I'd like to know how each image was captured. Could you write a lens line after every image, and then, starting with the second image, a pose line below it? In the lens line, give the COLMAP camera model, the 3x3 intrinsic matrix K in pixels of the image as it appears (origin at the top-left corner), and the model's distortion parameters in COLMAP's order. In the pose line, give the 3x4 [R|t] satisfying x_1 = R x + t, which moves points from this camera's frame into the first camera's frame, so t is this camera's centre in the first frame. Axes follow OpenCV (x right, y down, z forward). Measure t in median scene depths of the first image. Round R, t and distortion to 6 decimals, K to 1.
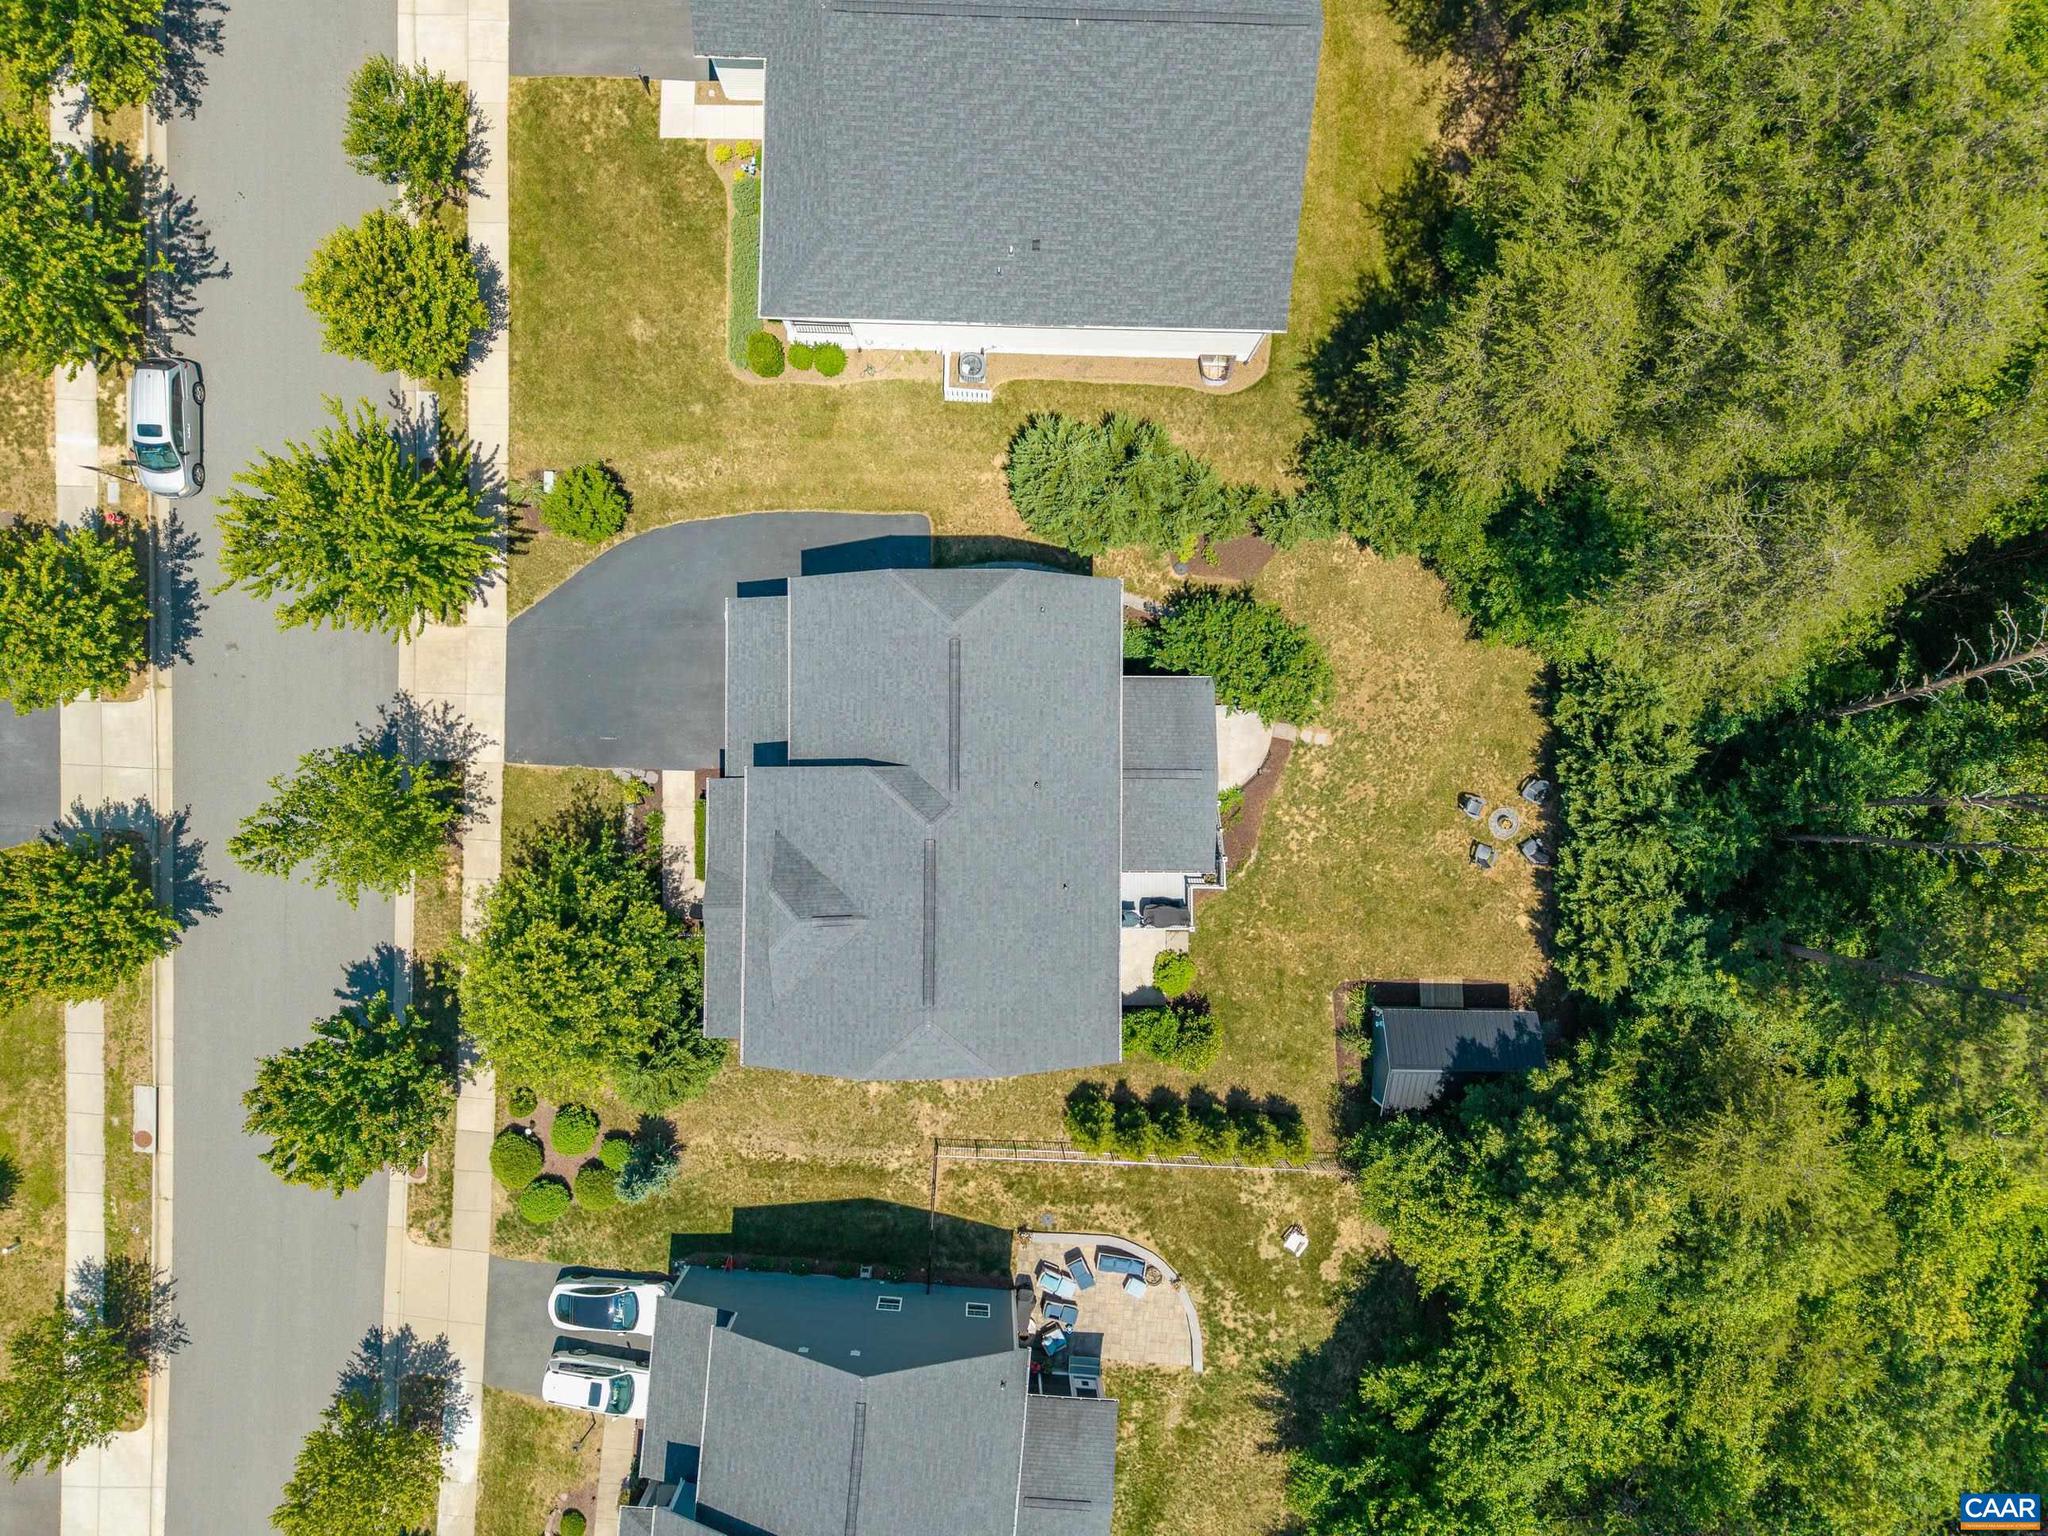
lens RADIAL K [[1384.6, 0, 1024.0], [0, 1384.6, 768.0], [0, 0, 1]] dist [0.027965, -0.021310]
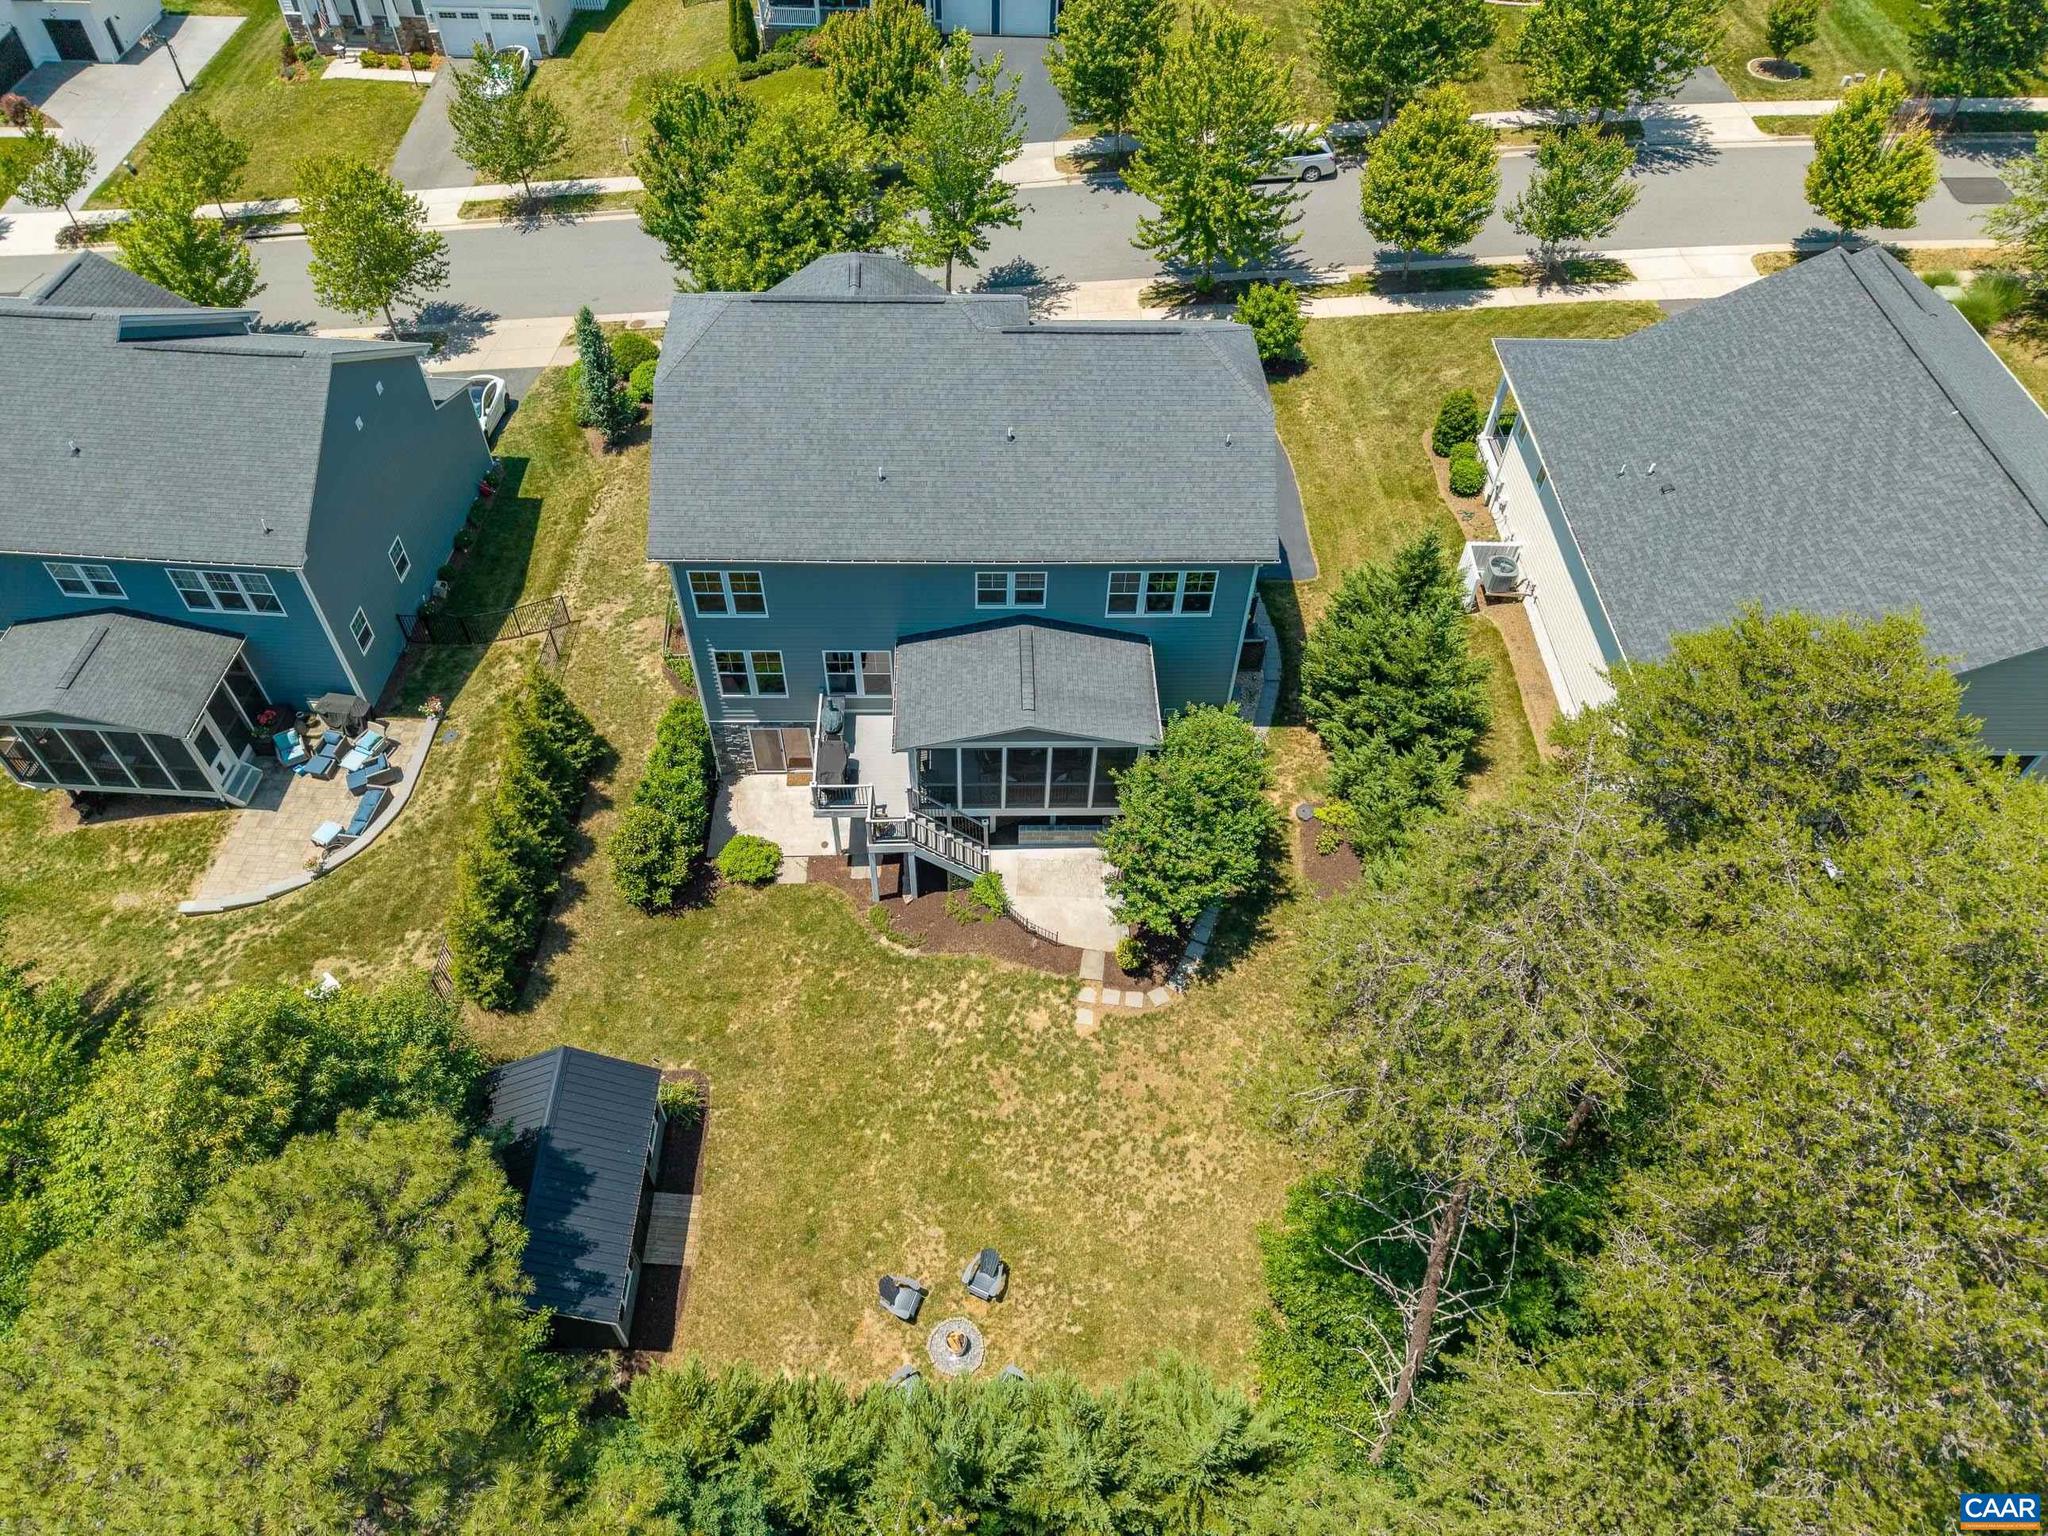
lens RADIAL K [[1384.6, 0, 1024.0], [0, 1384.6, 768.0], [0, 0, 1]] dist [0.027965, -0.021310]
pose [[0.033819, 0.740207, -0.671528, 0.575644], [-0.999411, 0.021098, -0.027075, 0.023587], [-0.005873, 0.672048, 0.740485, 0.437448]]
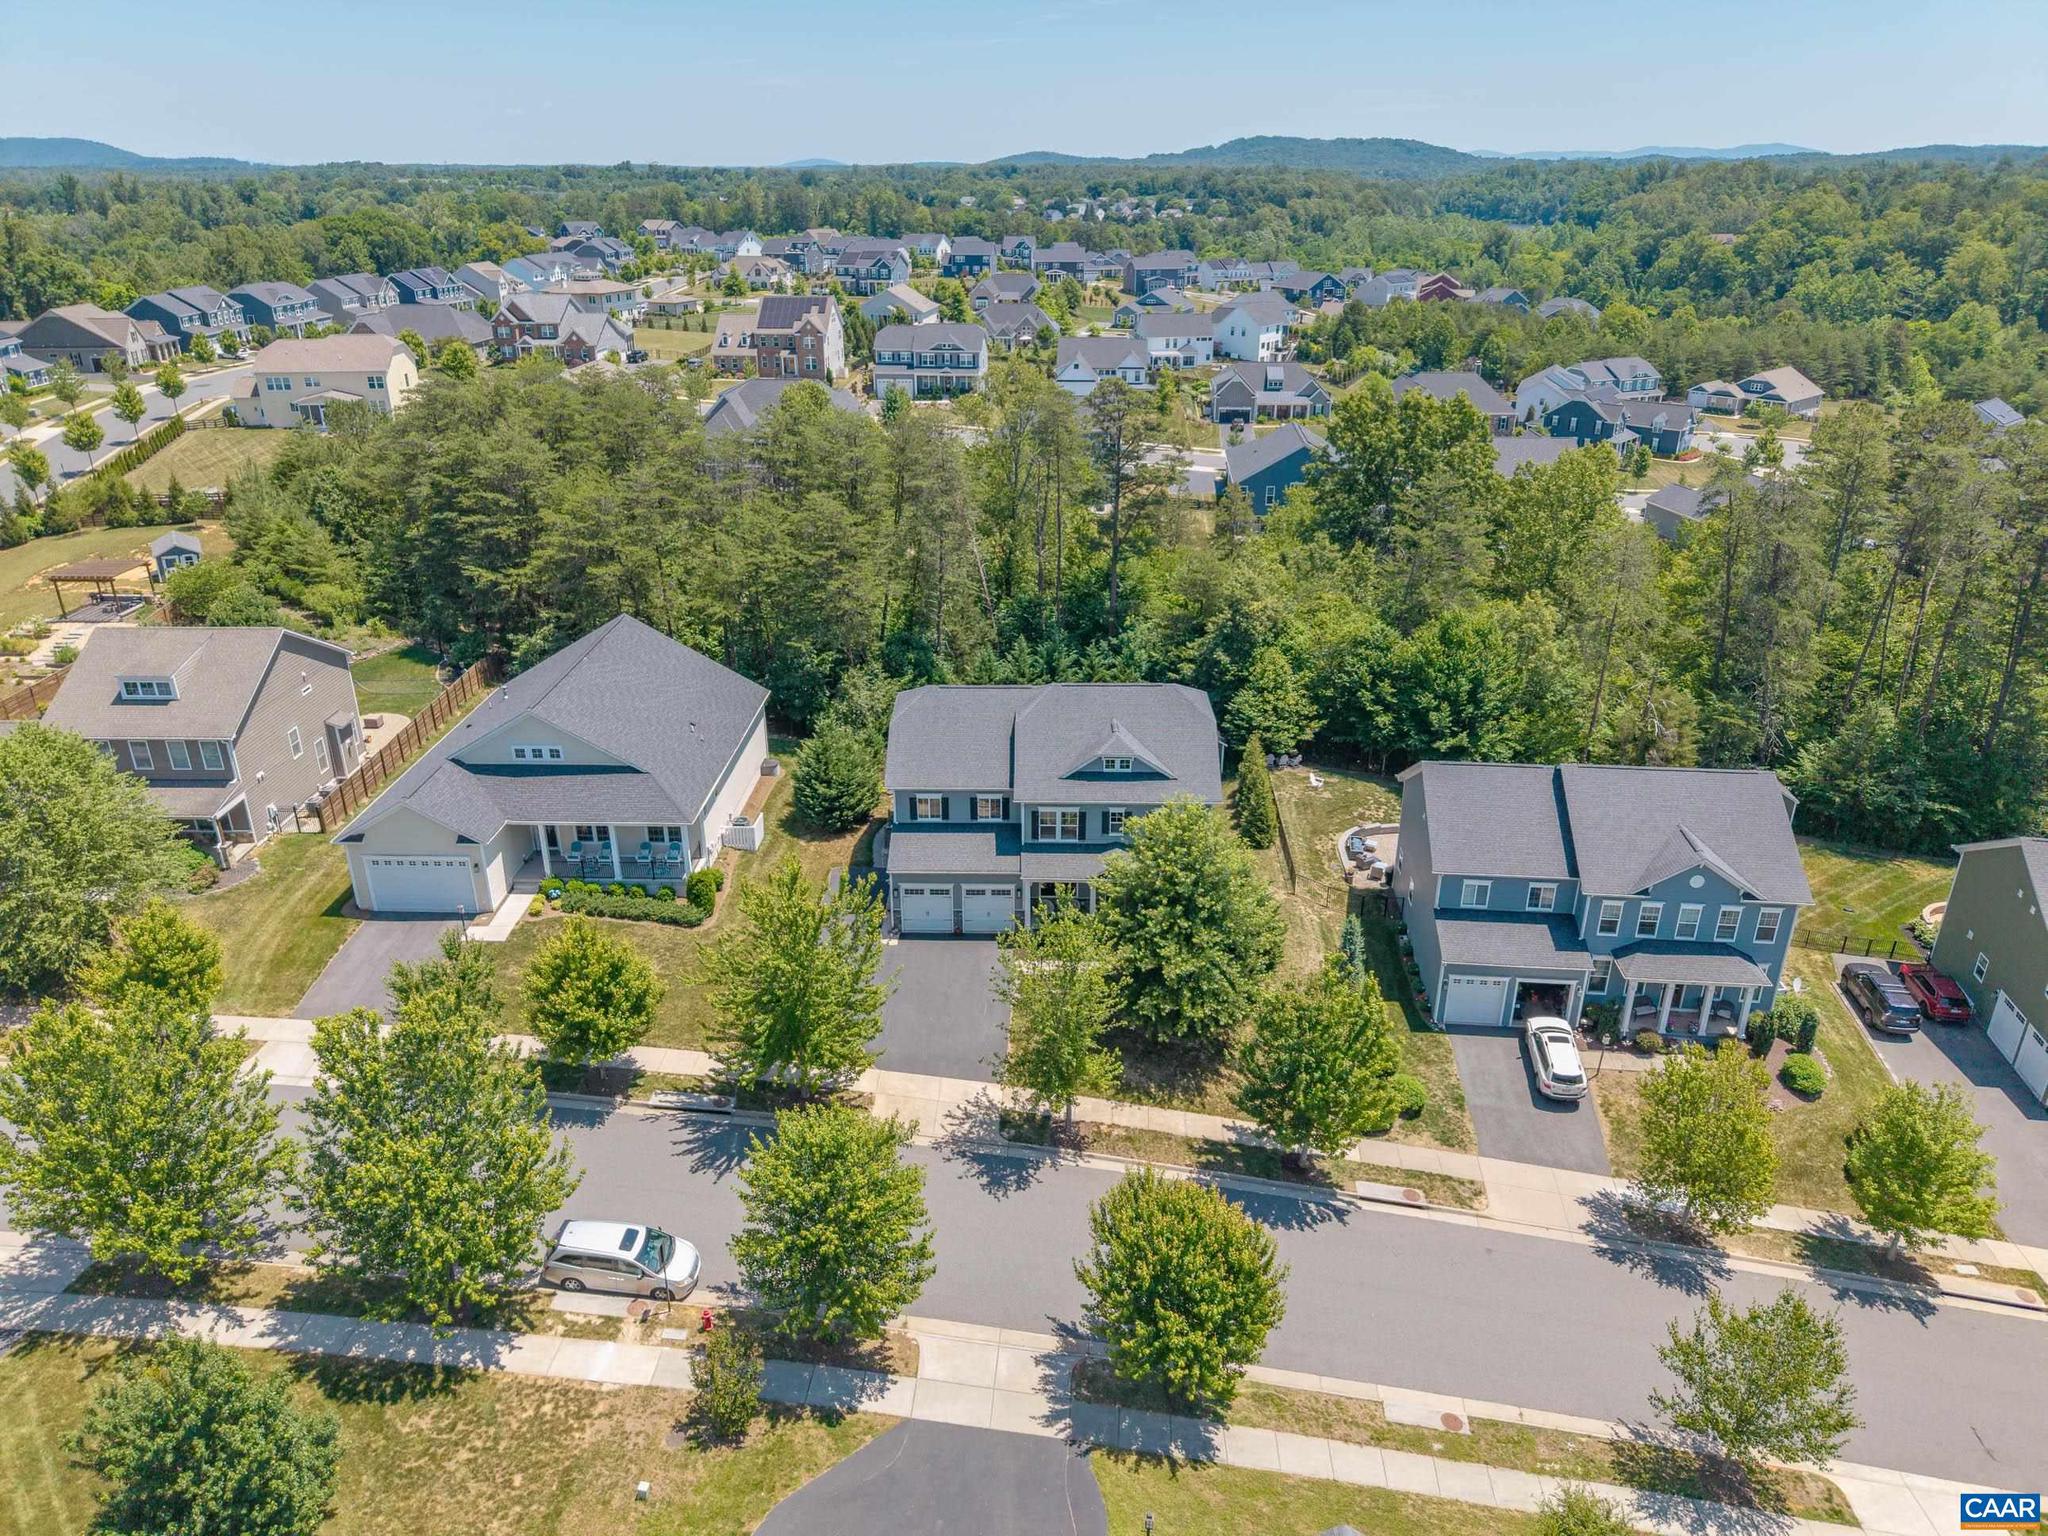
lens RADIAL K [[1384.6, 0, 1024.0], [0, 1384.6, 768.0], [0, 0, 1]] dist [0.027965, -0.021310]
pose [[0.011284, -0.418206, 0.908282, -1.238354], [0.999891, 0.013401, -0.006252, 0.015690], [-0.009558, 0.908253, 0.418312, 0.320532]]
